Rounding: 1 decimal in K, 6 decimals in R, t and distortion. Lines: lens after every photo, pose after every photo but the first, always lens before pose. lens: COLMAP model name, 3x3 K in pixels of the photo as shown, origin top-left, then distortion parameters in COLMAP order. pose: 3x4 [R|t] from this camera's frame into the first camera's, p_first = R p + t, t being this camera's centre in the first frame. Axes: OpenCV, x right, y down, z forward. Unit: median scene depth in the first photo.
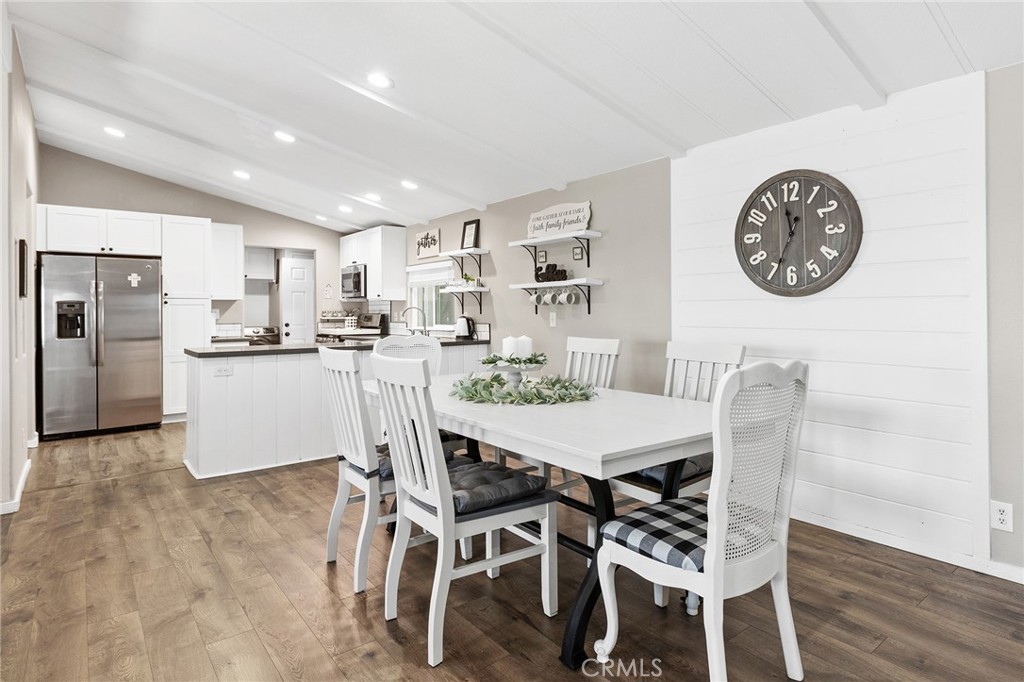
lens RADIAL K [[558.3, 0, 557.0], [0, 558.3, 305.4], [0, 0, 1]] dist [0.002948, -0.000390]
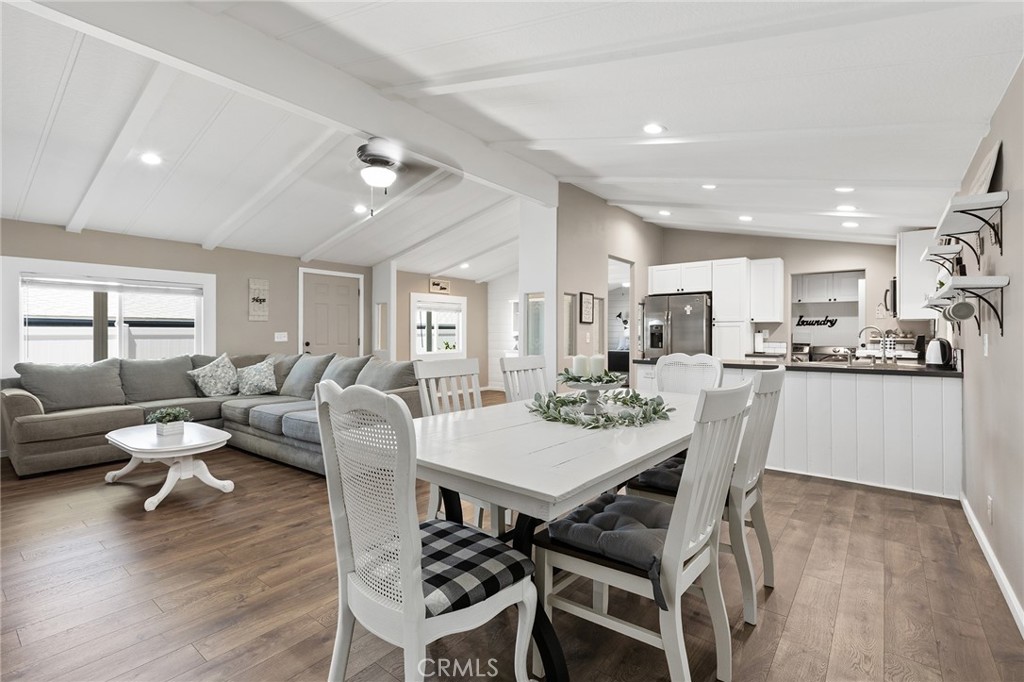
lens RADIAL K [[467.6, 0, 514.0], [0, 467.6, 332.0], [0, 0, 1]] dist [0.004974, -0.000266]
pose [[0.191963, 0.002090, -0.981400, 0.365440], [0.007542, 0.999965, 0.003605, 0.004624], [0.981373, -0.008094, 0.191940, 0.343095]]
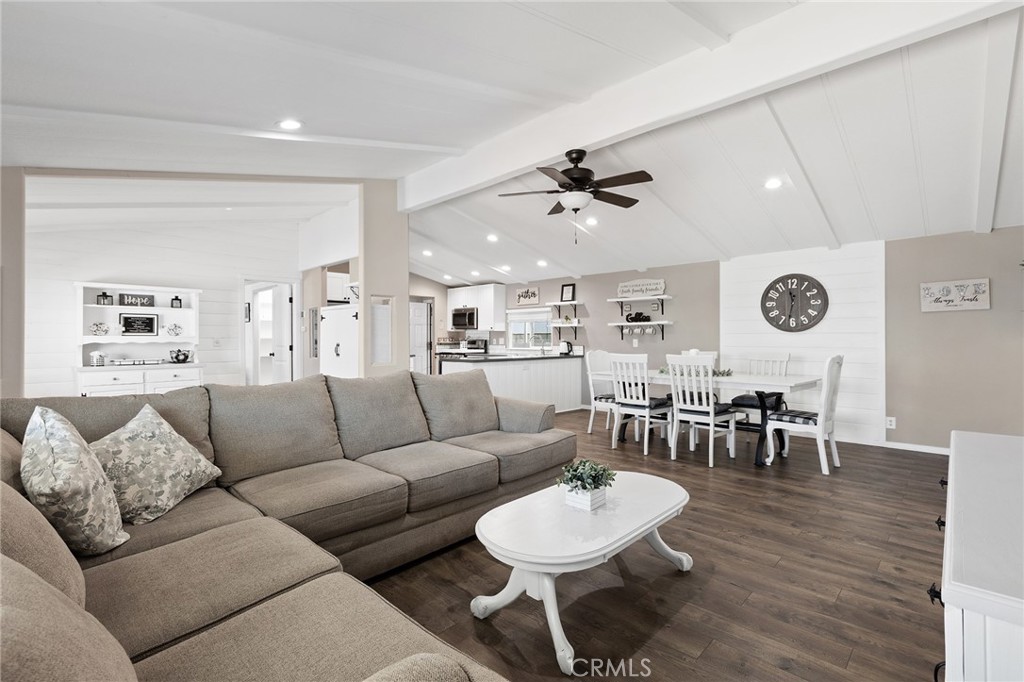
lens RADIAL K [[467.6, 0, 514.0], [0, 467.6, 332.0], [0, 0, 1]] dist [0.004974, -0.000266]
pose [[0.995318, 0.007268, 0.096383, -0.486213], [-0.006808, 0.999964, -0.005106, 0.000124], [-0.096417, 0.004426, 0.995331, -0.410697]]
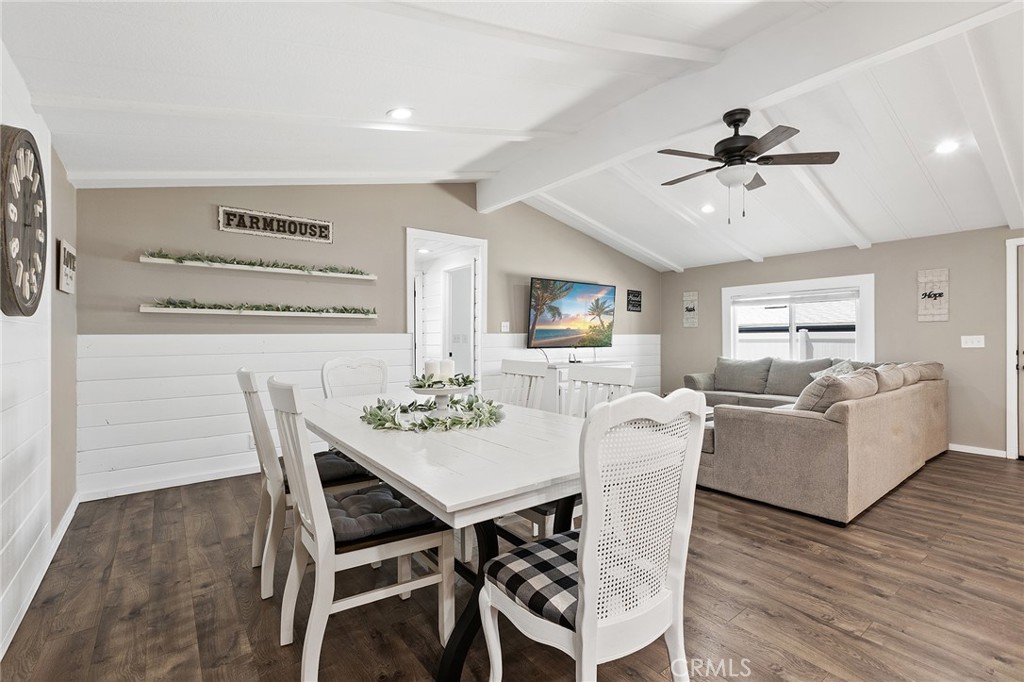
lens RADIAL K [[461.2, 0, 517.3], [0, 461.2, 335.7], [0, 0, 1]] dist [0.000108, -0.000452]
pose [[-0.998473, 0.007916, 0.054675, -0.127707], [0.007154, 0.999875, -0.014119, 0.011655], [-0.054780, -0.013707, -0.998404, 0.904164]]
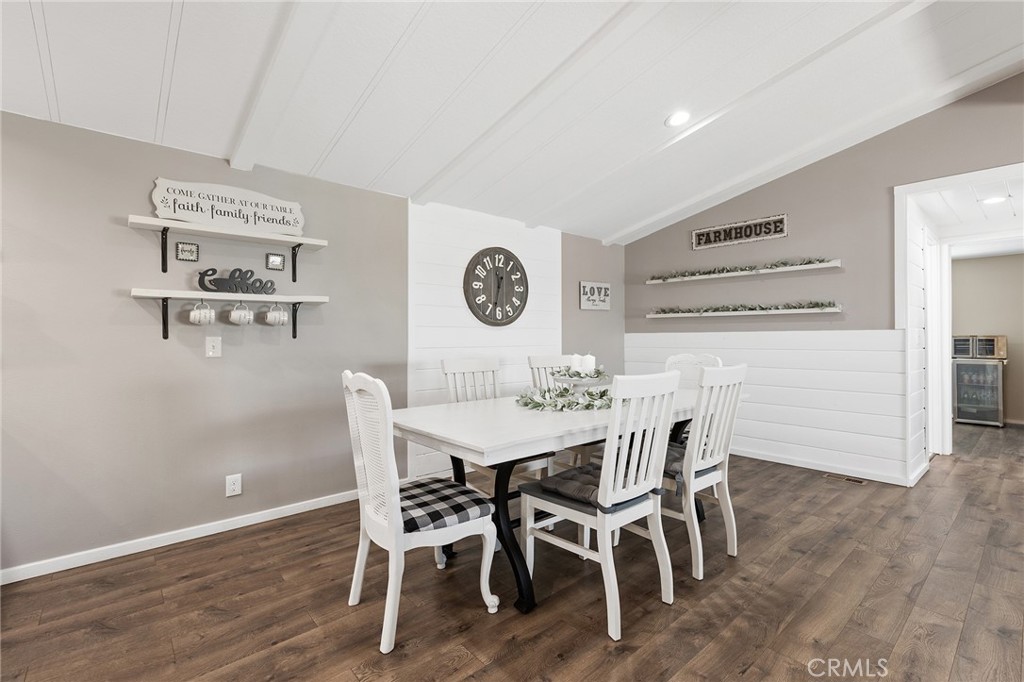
lens RADIAL K [[460.5, 0, 519.3], [0, 460.5, 334.2], [0, 0, 1]] dist [0.002851, 0.000116]
pose [[-0.014494, 0.007880, 0.999864, -0.529265], [-0.009488, 0.999923, -0.008018, 0.010134], [-0.999850, -0.009603, -0.014418, 0.565136]]
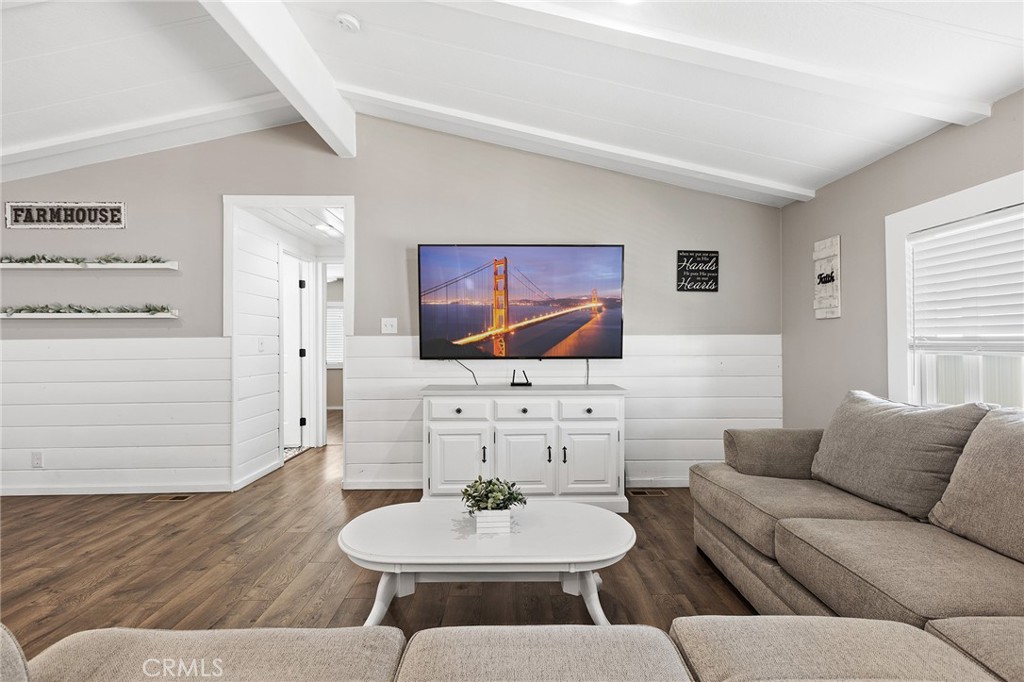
lens RADIAL K [[461.2, 0, 517.3], [0, 461.2, 335.7], [0, 0, 1]] dist [0.000108, -0.000452]
pose [[-0.773875, 0.015420, 0.633150, -0.625431], [0.002715, 0.999775, -0.021029, 0.006142], [-0.633332, -0.014555, -0.773743, 0.255962]]
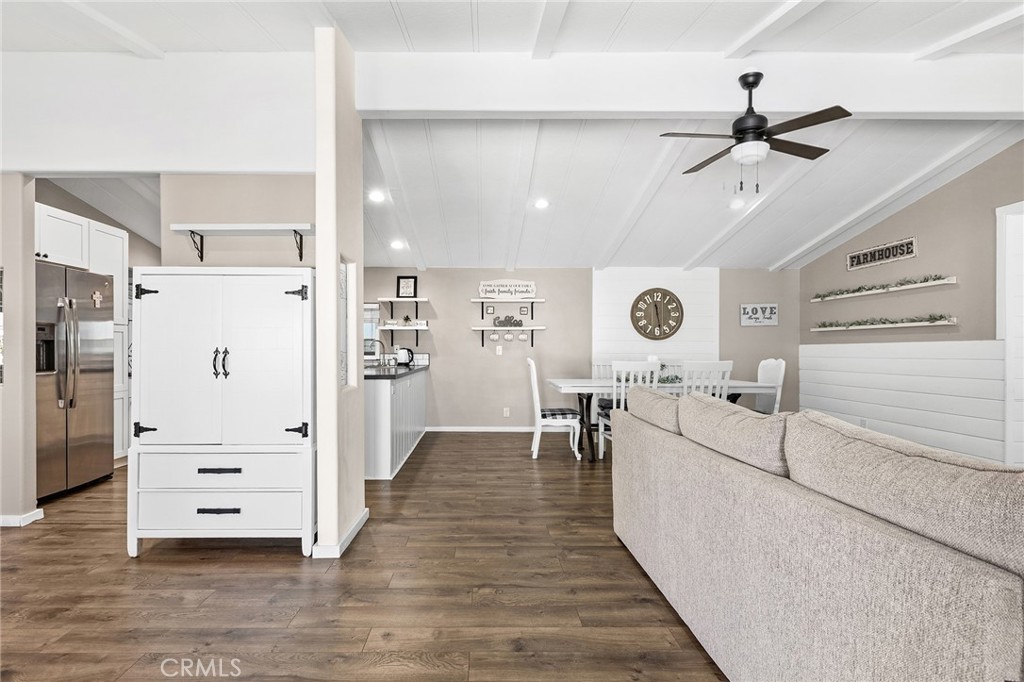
lens RADIAL K [[474.8, 0, 484.2], [0, 474.8, 349.1], [0, 0, 1]] dist [-0.003170, -0.001086]
pose [[0.651296, 0.007531, 0.758786, -0.961430], [-0.014714, 0.999888, 0.002706, 0.017250], [-0.758681, -0.012927, 0.651334, 0.133309]]
